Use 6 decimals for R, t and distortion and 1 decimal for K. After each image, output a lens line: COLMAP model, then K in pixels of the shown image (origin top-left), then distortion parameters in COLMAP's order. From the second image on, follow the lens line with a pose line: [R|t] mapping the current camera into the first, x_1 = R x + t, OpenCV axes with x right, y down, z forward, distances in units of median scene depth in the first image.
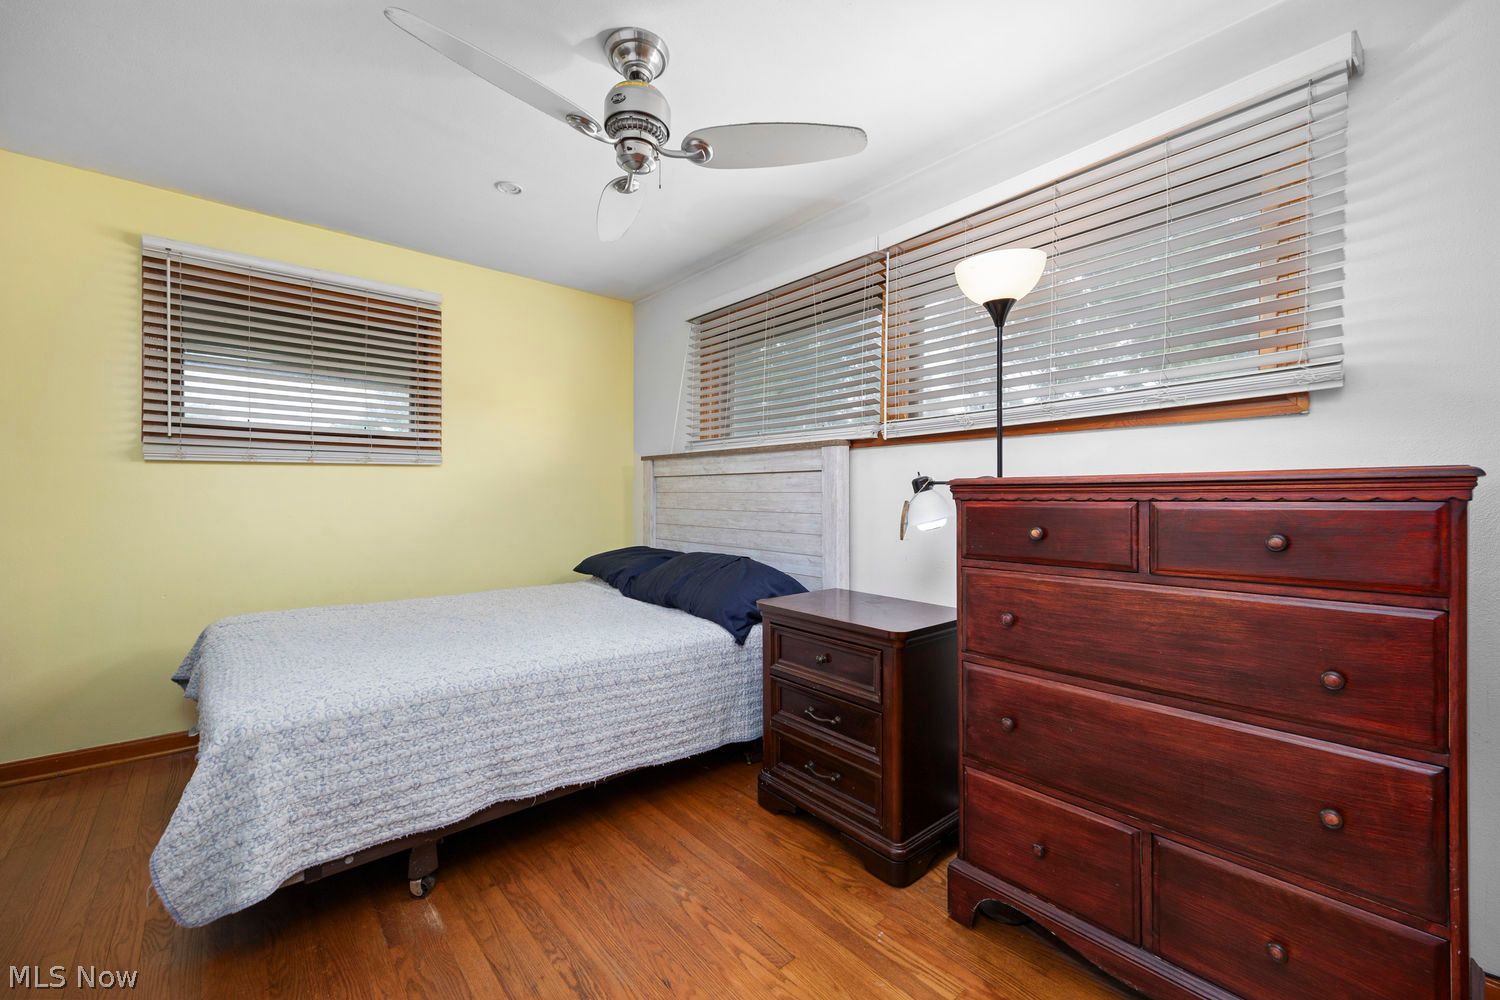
lens RADIAL K [[615.9, 0, 753.1], [0, 615.9, 505.5], [0, 0, 1]] dist [0.025583, -0.000050]
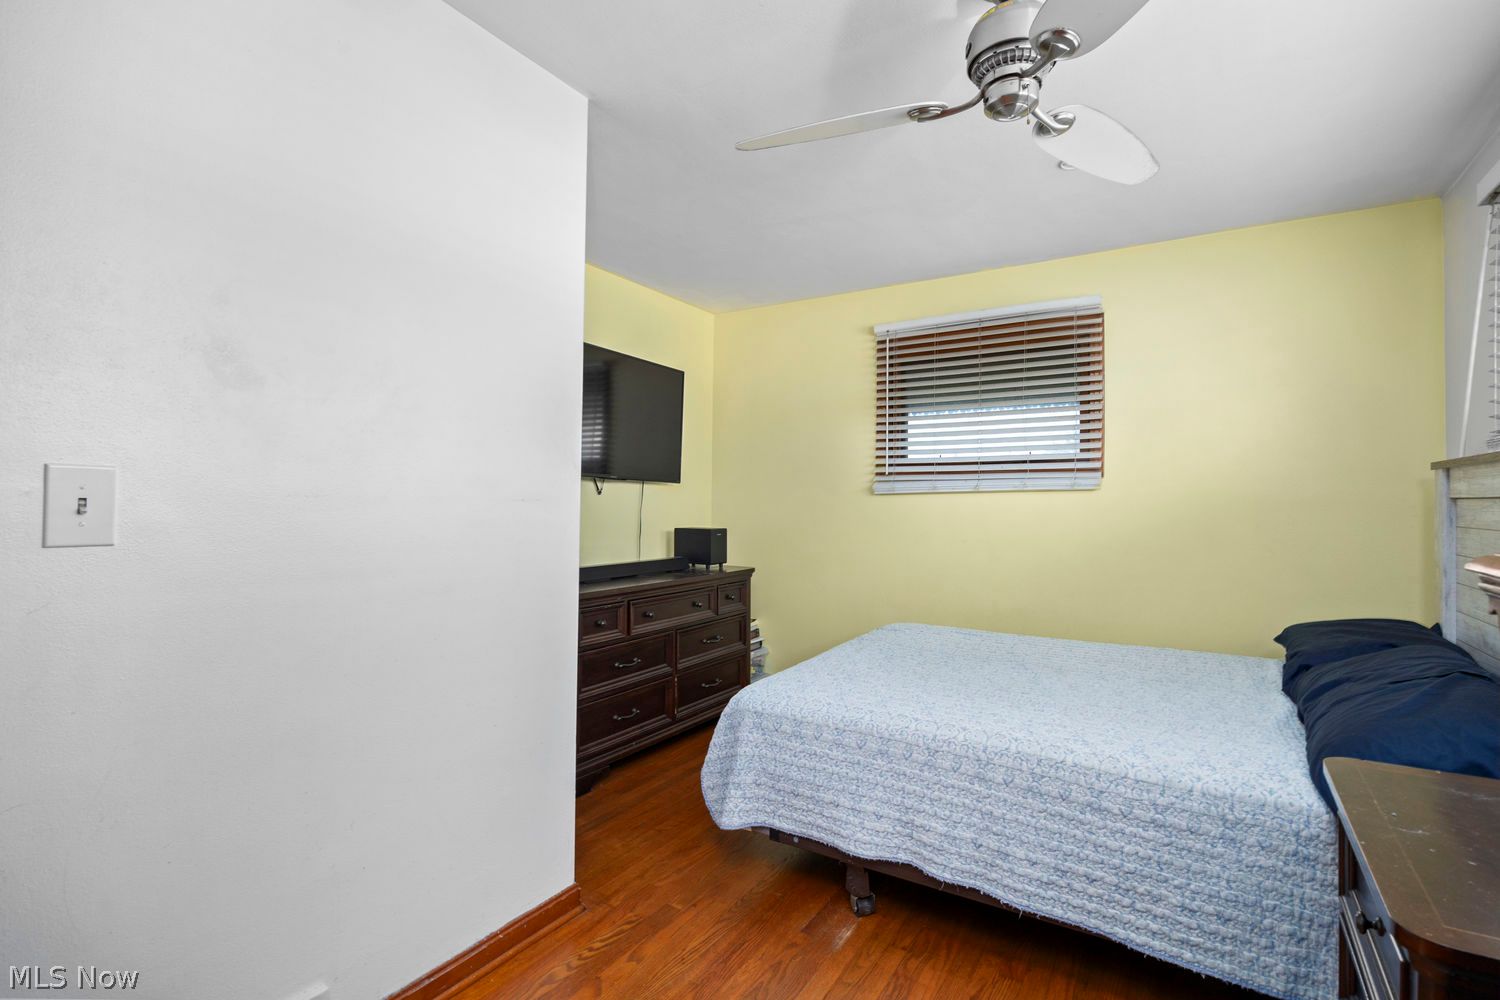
lens RADIAL K [[703.1, 0, 750.0], [0, 703.1, 500.0], [0, 0, 1]] dist [-0.003481, -0.000209]
pose [[0.291301, -0.002991, -0.956627, 0.458142], [-0.019565, 0.999767, -0.009083, -0.048817], [0.956431, 0.021362, 0.291175, 0.388784]]
